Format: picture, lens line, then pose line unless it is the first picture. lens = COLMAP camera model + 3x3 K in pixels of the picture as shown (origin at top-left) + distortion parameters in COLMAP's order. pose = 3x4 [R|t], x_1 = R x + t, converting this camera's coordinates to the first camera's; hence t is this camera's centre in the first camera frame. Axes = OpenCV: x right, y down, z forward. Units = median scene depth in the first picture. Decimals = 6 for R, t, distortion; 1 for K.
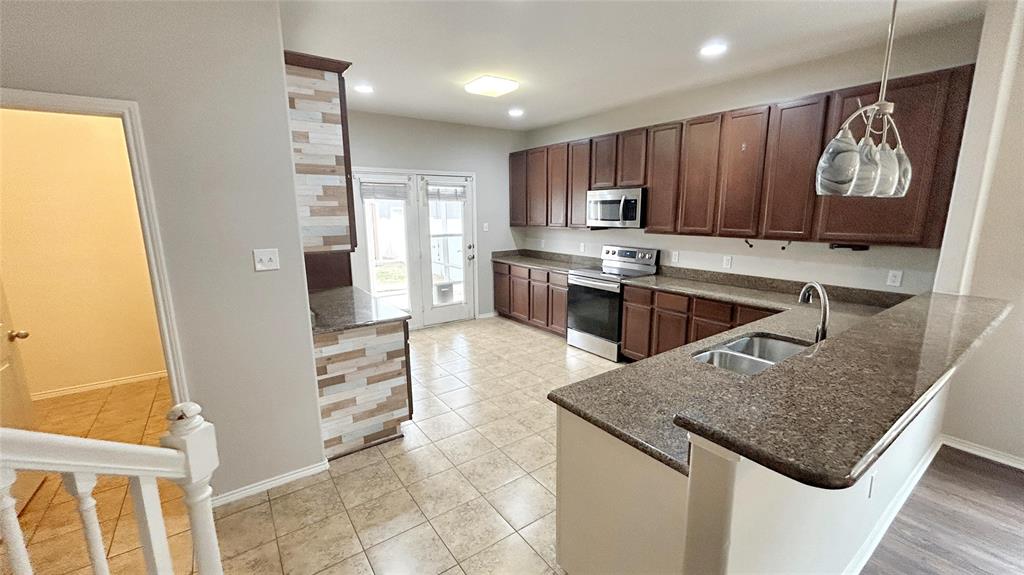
lens RADIAL K [[413.2, 0, 509.8], [0, 413.2, 287.0], [0, 0, 1]] dist [-0.001277, 0.000126]
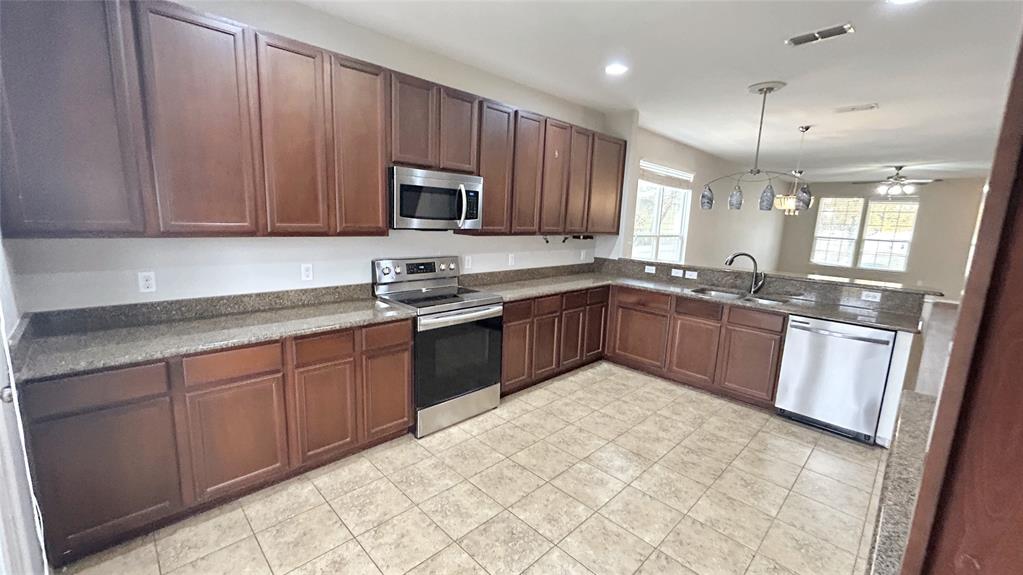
lens RADIAL K [[412.8, 0, 508.9], [0, 412.8, 283.3], [0, 0, 1]] dist [-0.001277, 0.000126]
pose [[-0.164218, -0.147680, 0.975307, -0.437134], [0.154863, 0.972609, 0.173346, -0.160928], [-0.974192, 0.179505, -0.136849, 1.013906]]
